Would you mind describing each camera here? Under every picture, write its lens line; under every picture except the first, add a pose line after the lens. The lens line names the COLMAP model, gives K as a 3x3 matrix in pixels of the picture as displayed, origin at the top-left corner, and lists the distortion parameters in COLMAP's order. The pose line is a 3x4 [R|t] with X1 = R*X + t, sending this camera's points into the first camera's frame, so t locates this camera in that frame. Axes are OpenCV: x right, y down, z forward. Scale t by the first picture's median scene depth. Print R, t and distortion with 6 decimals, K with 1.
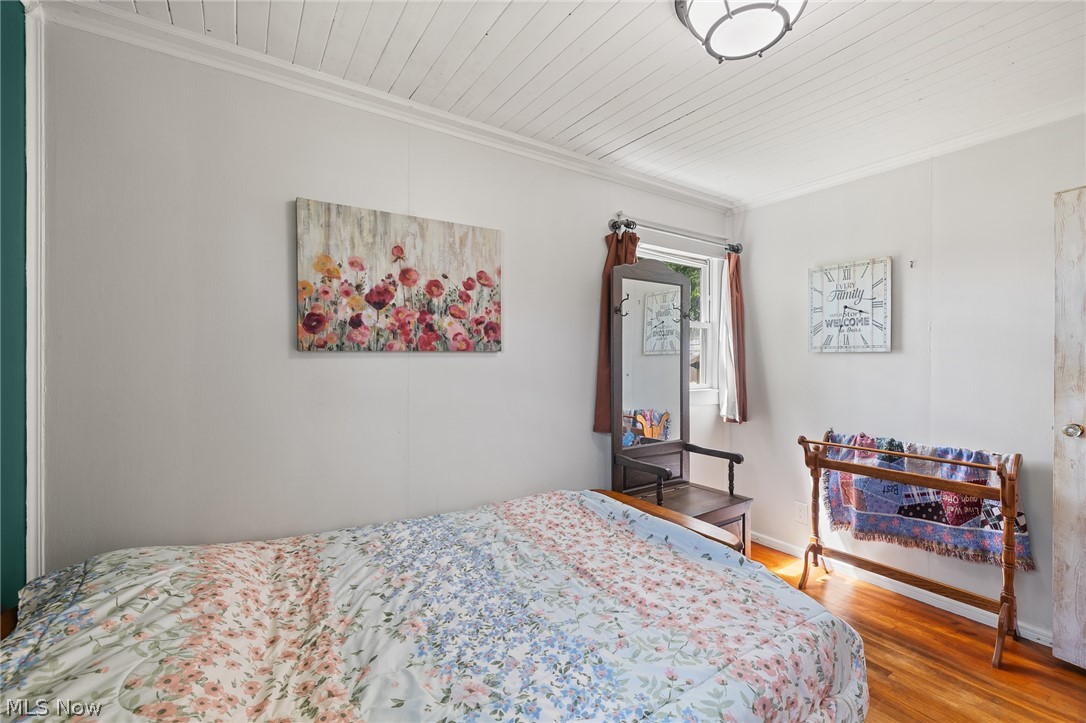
lens RADIAL K [[466.3, 0, 566.7], [0, 466.3, 355.6], [0, 0, 1]] dist [-0.001026, -0.000760]
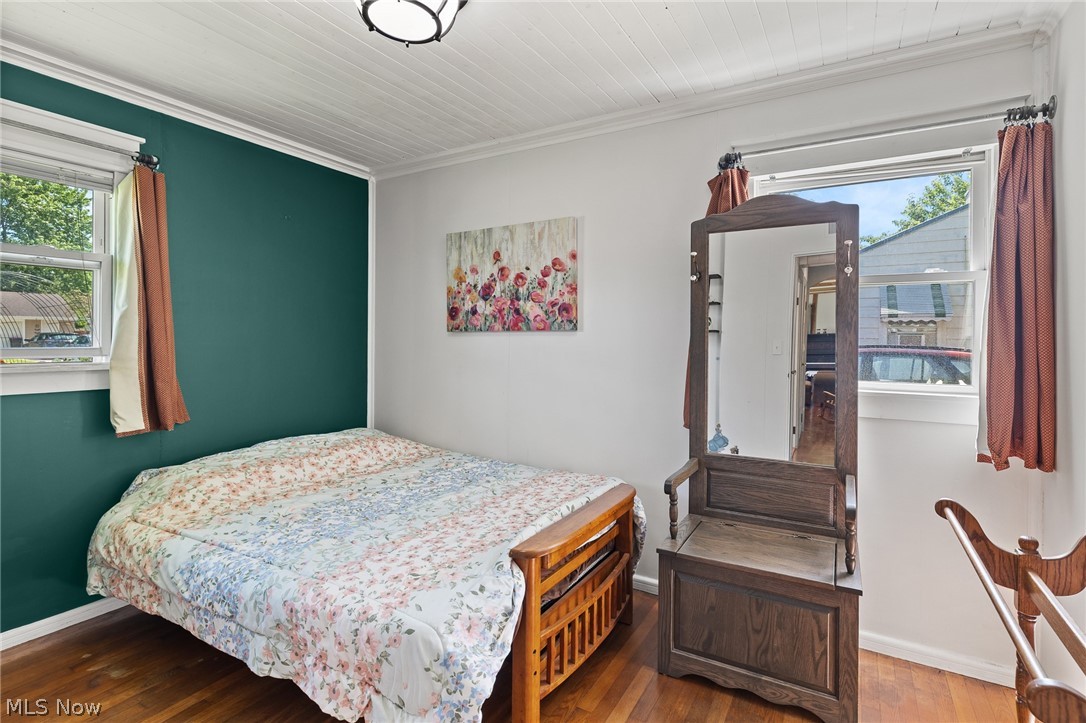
lens RADIAL K [[510.2, 0, 564.7], [0, 510.2, 334.6], [0, 0, 1]] dist [-0.000185, -0.000117]
pose [[0.438515, -0.004333, -0.898714, 0.989545], [0.002419, 0.999990, -0.003641, 0.005753], [0.898721, -0.000577, 0.438521, 0.524030]]
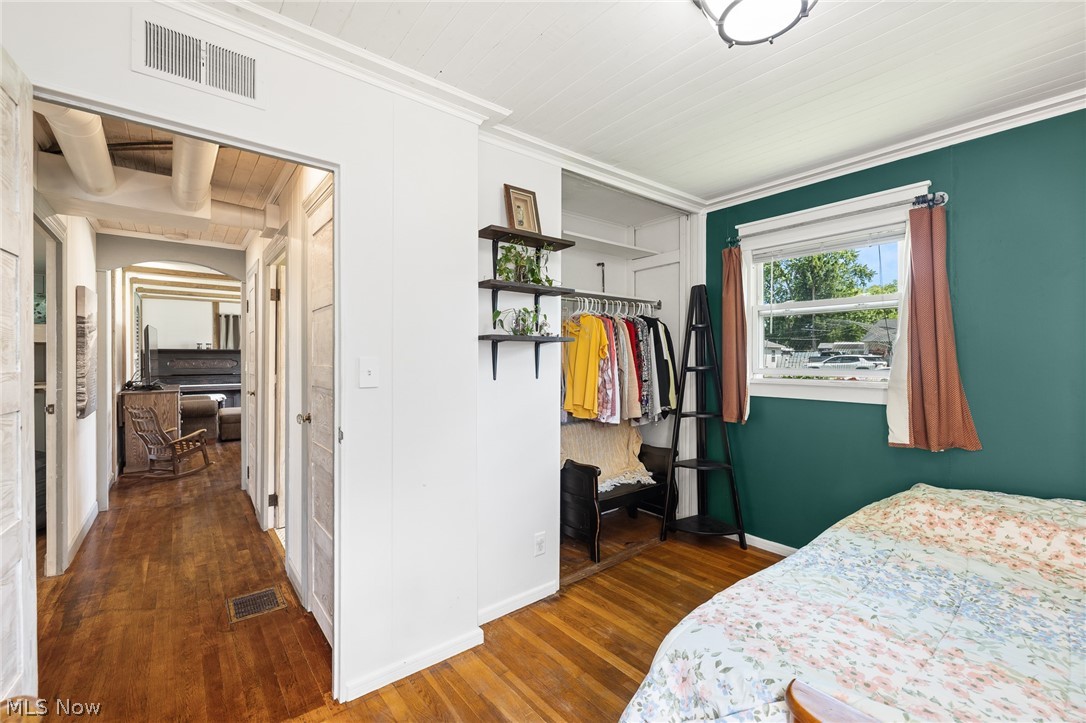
lens RADIAL K [[466.3, 0, 565.9], [0, 466.3, 363.4], [0, 0, 1]] dist [-0.001026, -0.000760]
pose [[-0.995255, -0.004246, -0.097205, 0.549332], [-0.004127, 0.999990, -0.001431, 0.012506], [0.097210, -0.001023, -0.995263, 1.210779]]
